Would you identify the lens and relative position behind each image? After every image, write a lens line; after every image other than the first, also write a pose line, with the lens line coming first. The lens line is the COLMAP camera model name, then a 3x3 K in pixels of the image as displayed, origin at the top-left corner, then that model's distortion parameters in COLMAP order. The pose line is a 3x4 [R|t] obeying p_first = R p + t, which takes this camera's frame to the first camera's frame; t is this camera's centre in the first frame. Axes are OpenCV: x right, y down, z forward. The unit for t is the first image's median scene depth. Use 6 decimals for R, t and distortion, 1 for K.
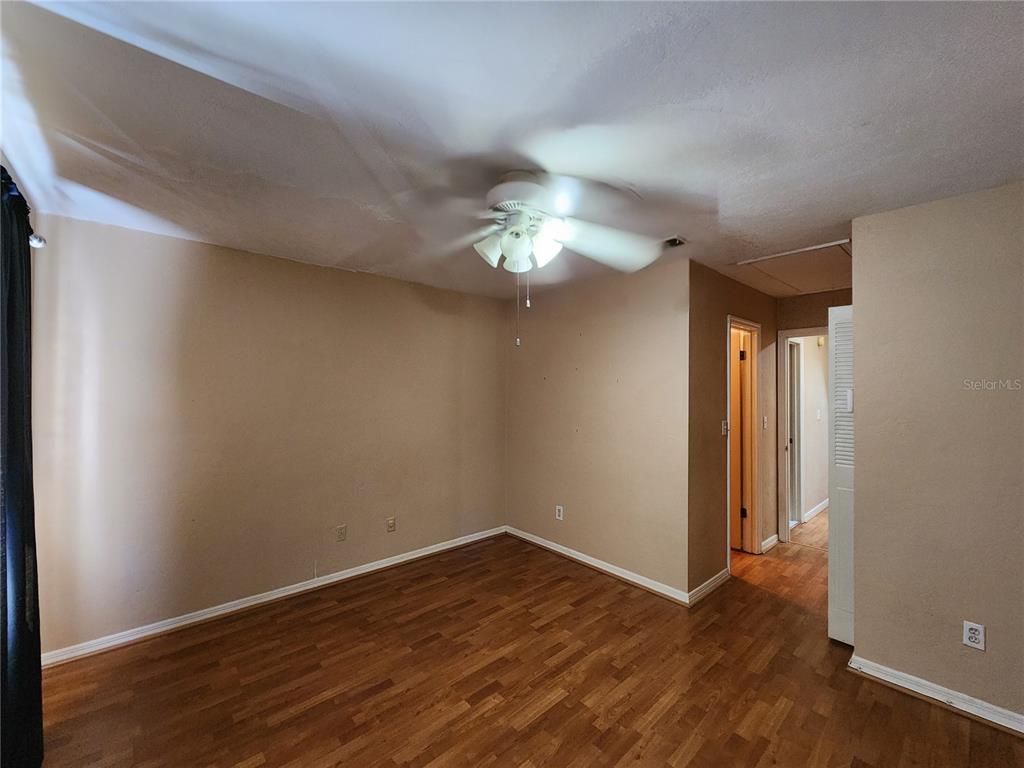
lens RADIAL K [[419.9, 0, 513.2], [0, 419.9, 383.9], [0, 0, 1]] dist [-0.000349, 0.000465]
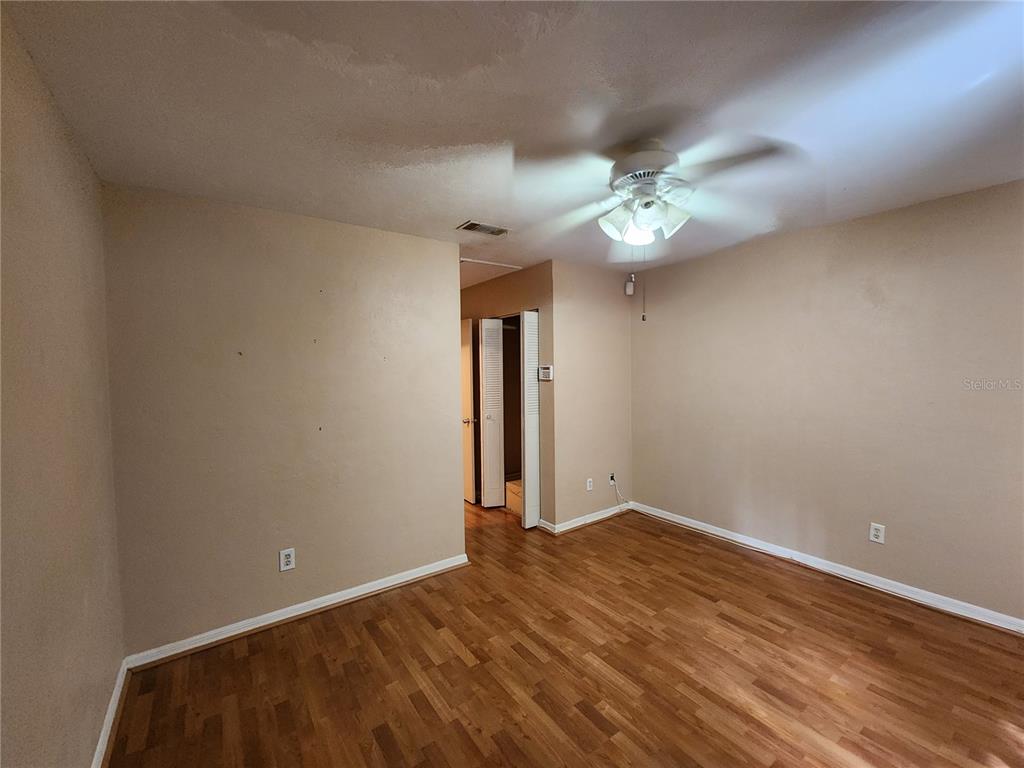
lens RADIAL K [[419.9, 0, 508.9], [0, 419.9, 383.6], [0, 0, 1]] dist [-0.000349, 0.000465]
pose [[0.115590, -0.044472, 0.992301, -0.633982], [0.006471, 0.999010, 0.044019, 0.005348], [-0.993276, 0.001333, 0.115763, 0.744061]]
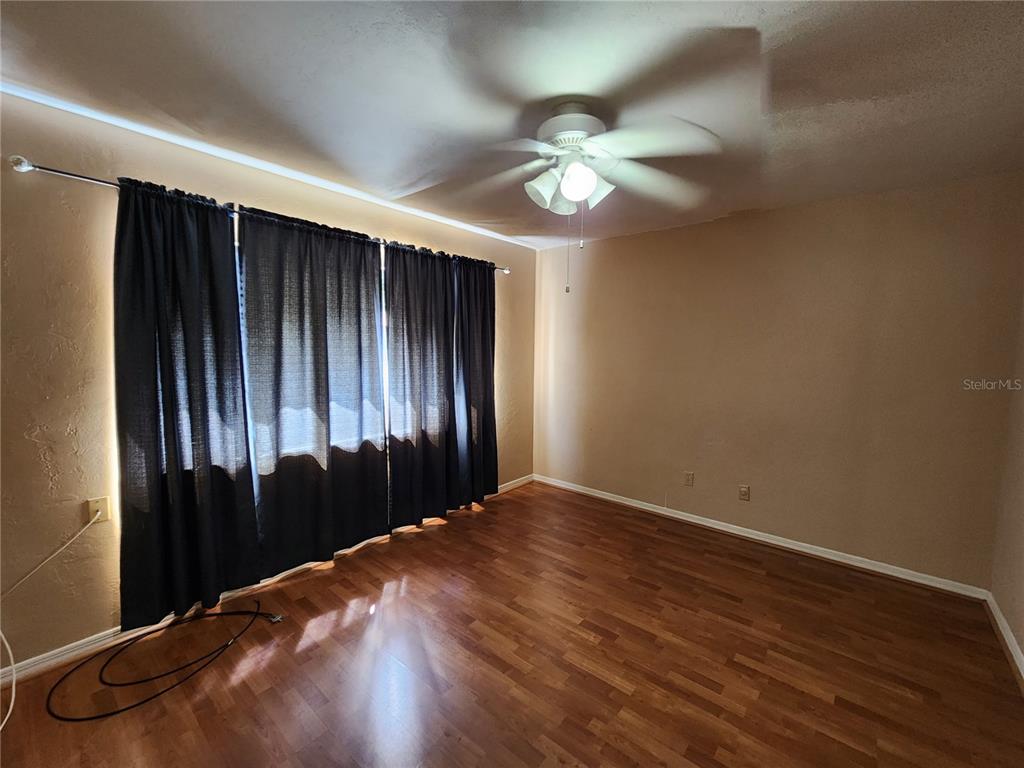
lens RADIAL K [[419.9, 0, 513.1], [0, 419.9, 384.6], [0, 0, 1]] dist [-0.000349, 0.000465]
pose [[0.143737, 0.089705, -0.985542, 0.606732], [0.003852, 0.995825, 0.091202, 0.021108], [0.989608, -0.016905, 0.142791, 0.449800]]
